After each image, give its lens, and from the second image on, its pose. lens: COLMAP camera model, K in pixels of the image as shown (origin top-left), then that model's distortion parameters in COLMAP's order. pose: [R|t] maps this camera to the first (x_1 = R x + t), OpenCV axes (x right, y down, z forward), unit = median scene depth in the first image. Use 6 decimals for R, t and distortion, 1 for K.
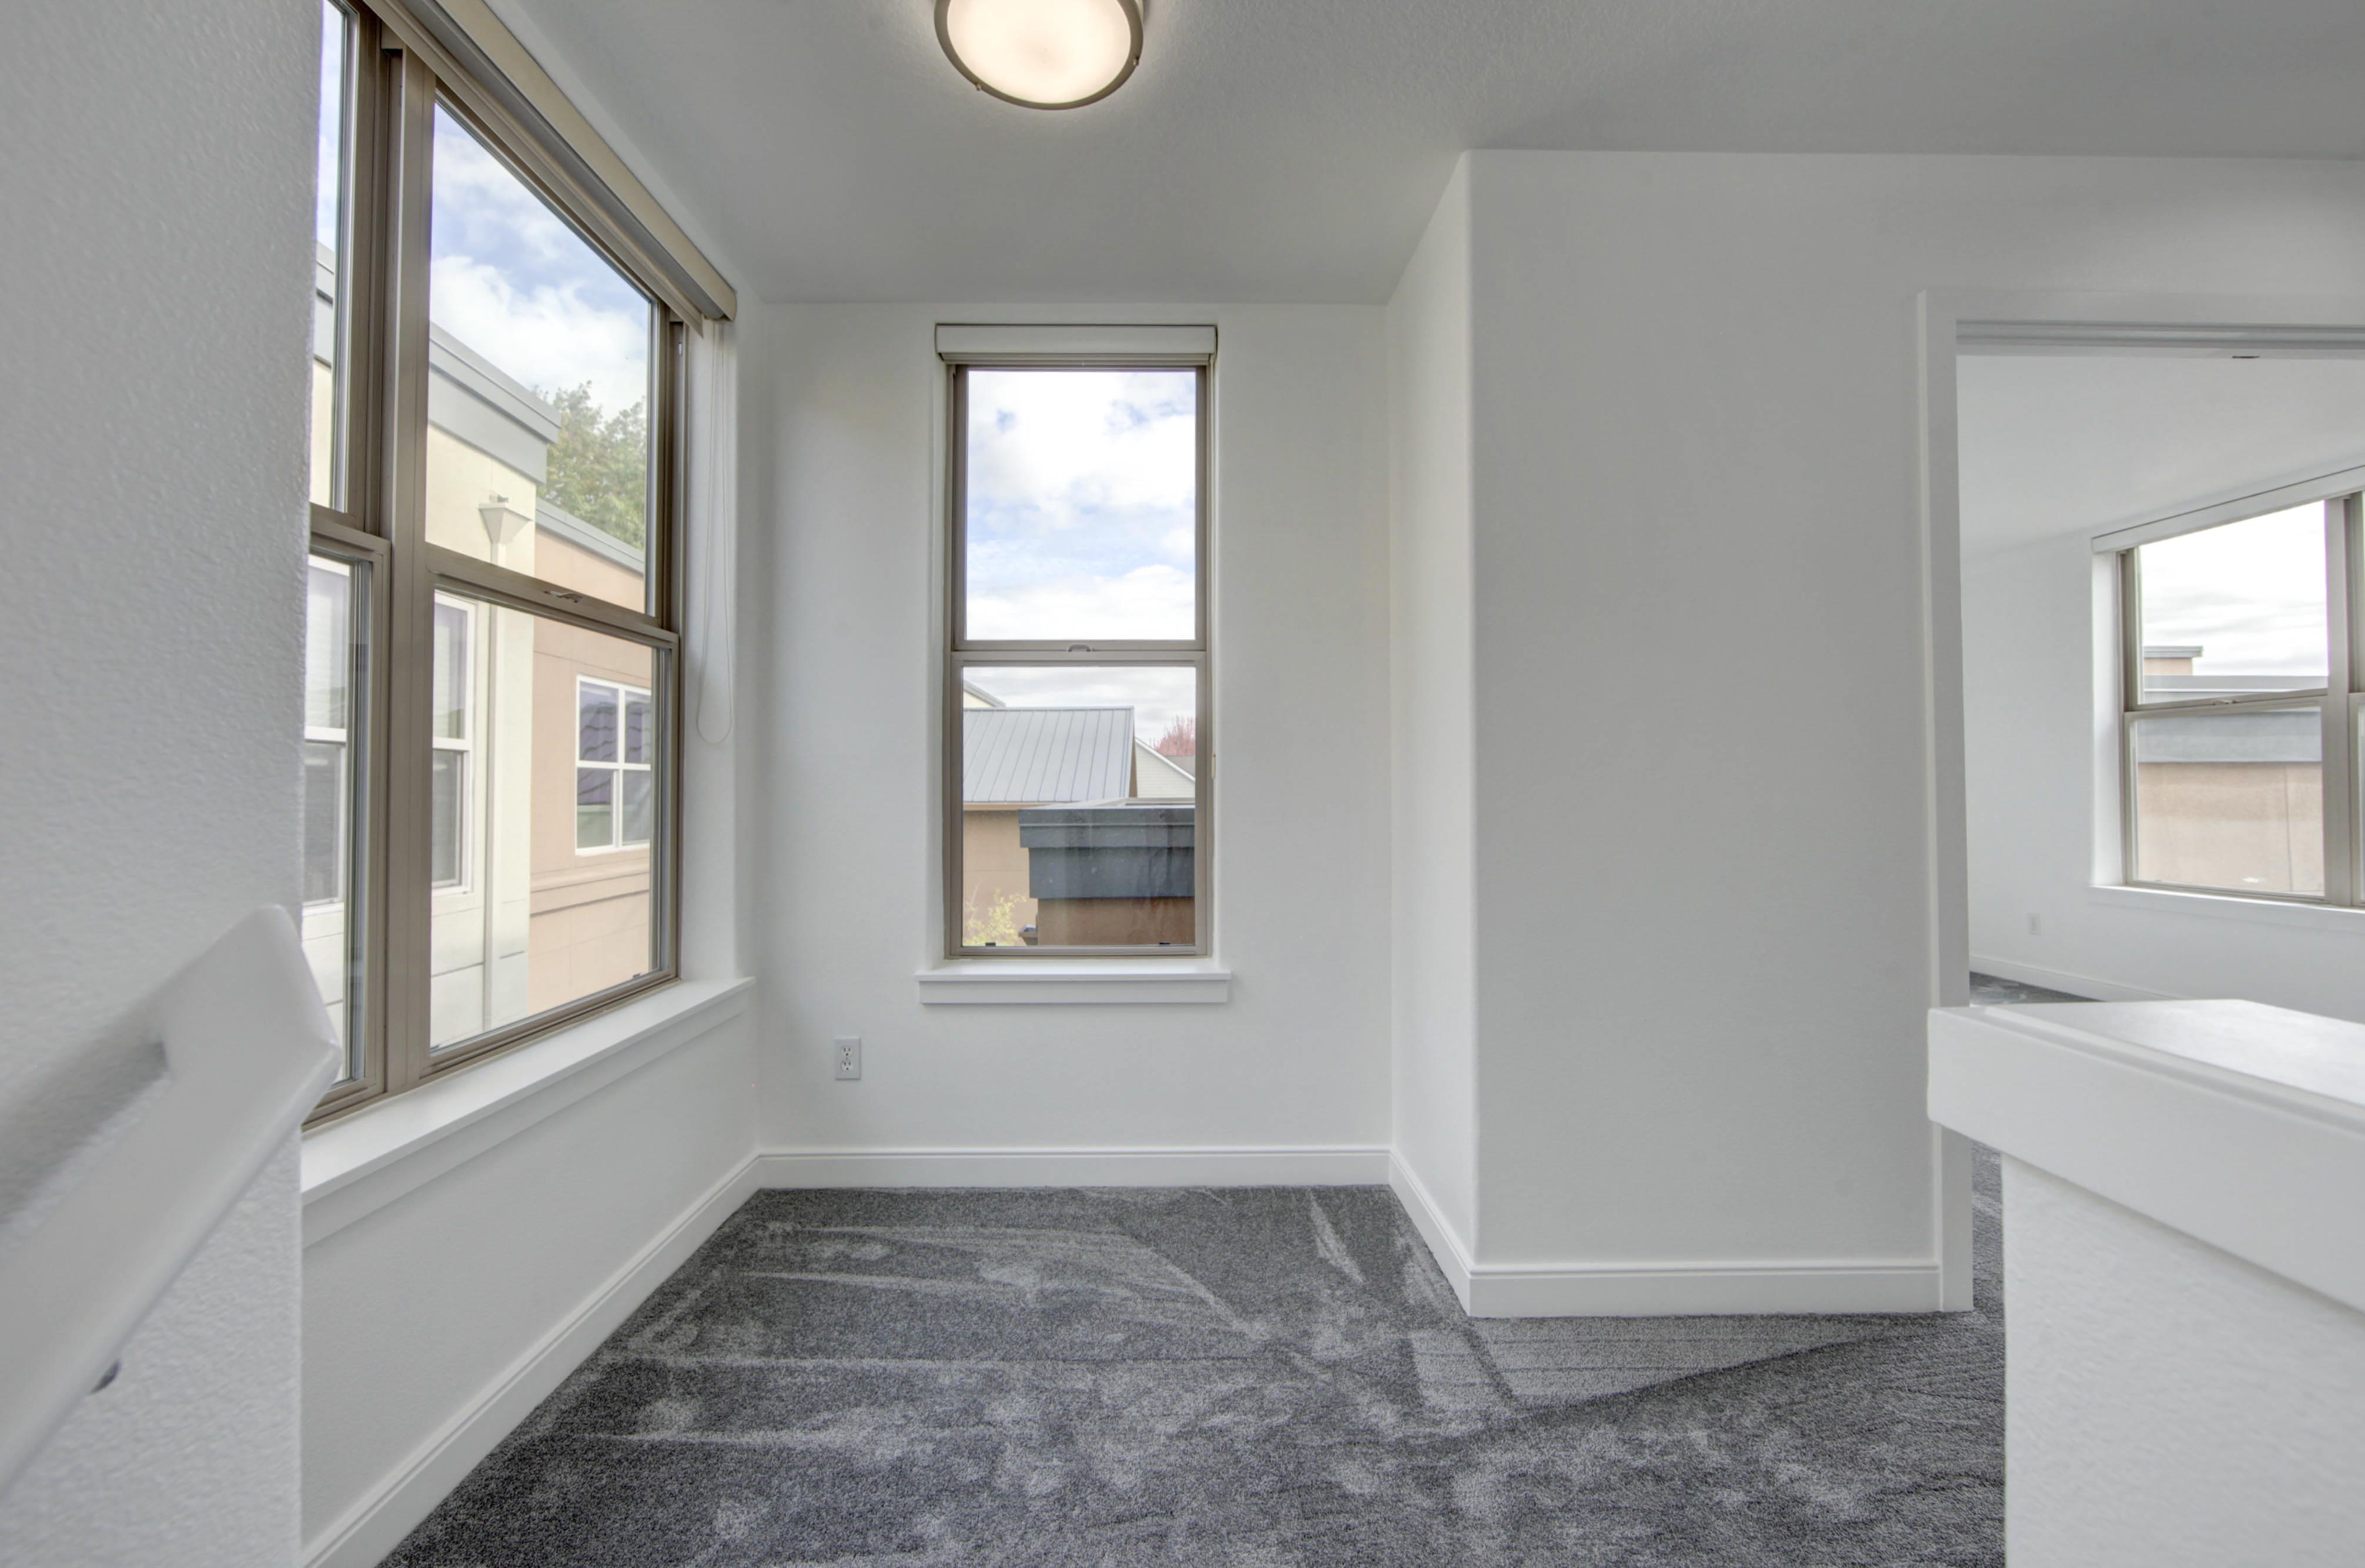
lens RADIAL K [[941.7, 0, 1179.0], [0, 941.7, 773.5], [0, 0, 1]] dist [-0.014835, 0.000248]
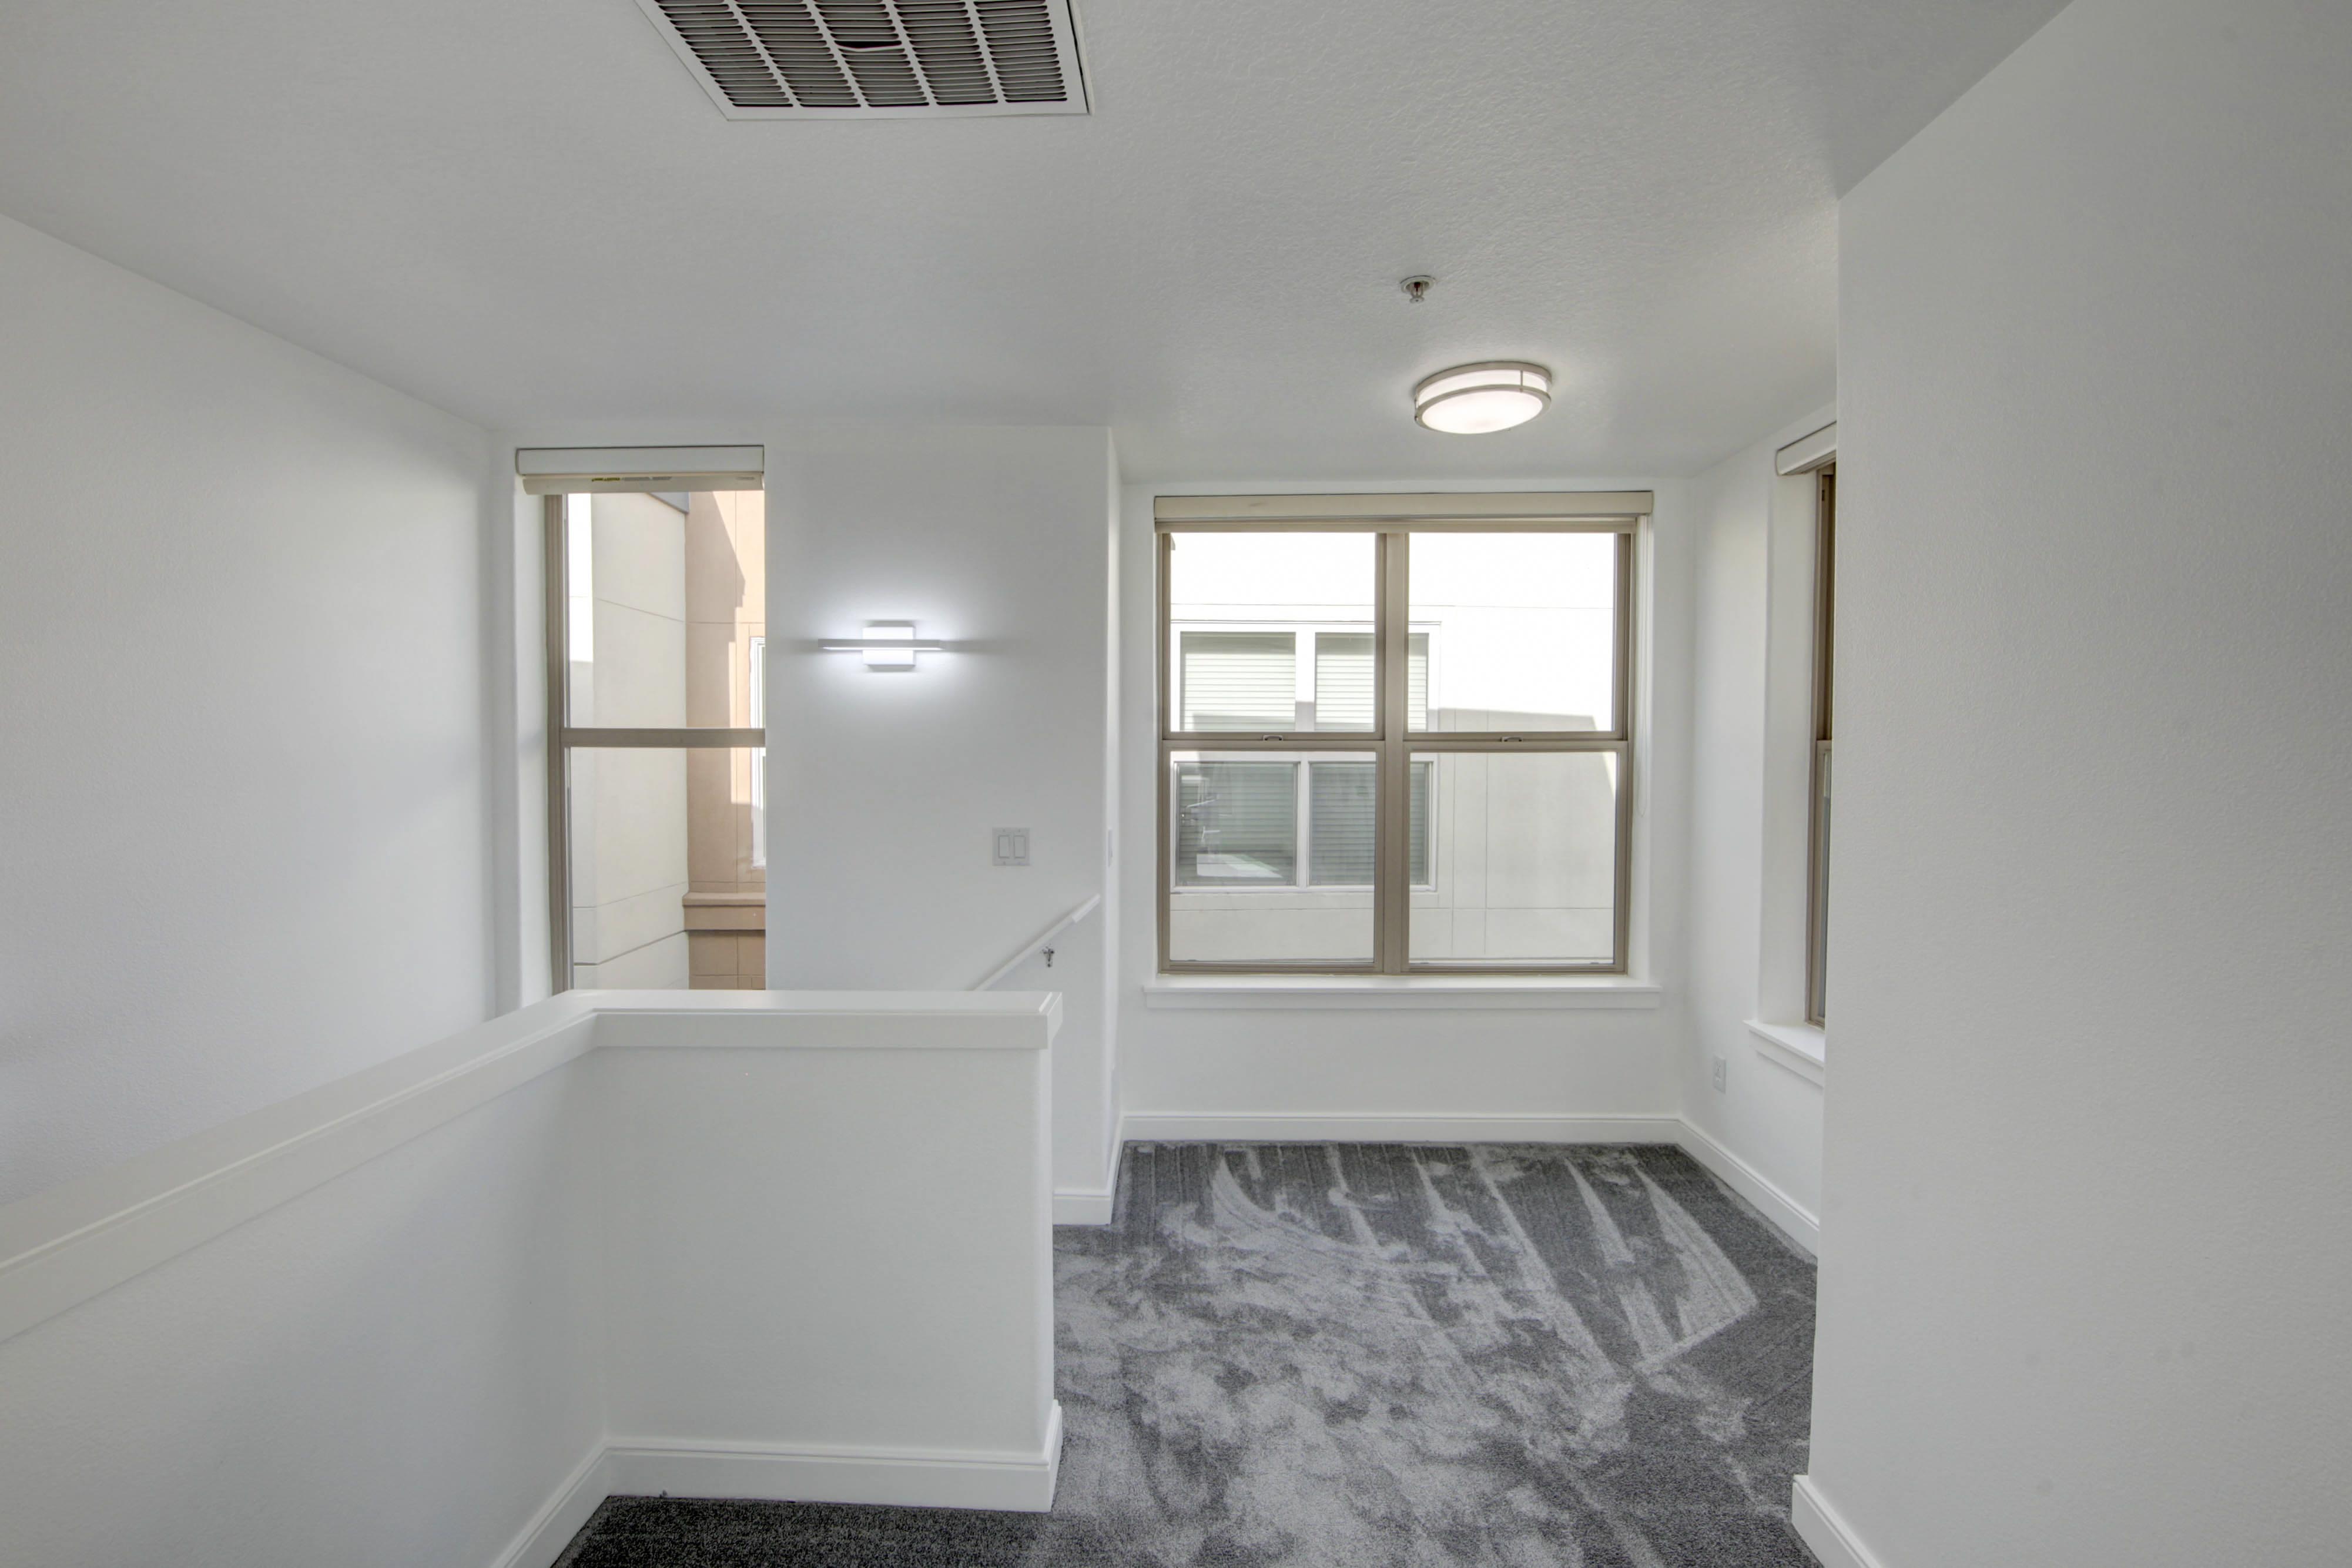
lens RADIAL K [[936.7, 0, 1172.6], [0, 936.7, 773.6], [0, 0, 1]] dist [-0.014835, 0.000248]
pose [[-0.026611, 0.028219, -0.999247, 0.898487], [0.013137, 0.999525, 0.027877, -0.138669], [0.999560, -0.012386, -0.026969, 0.312183]]
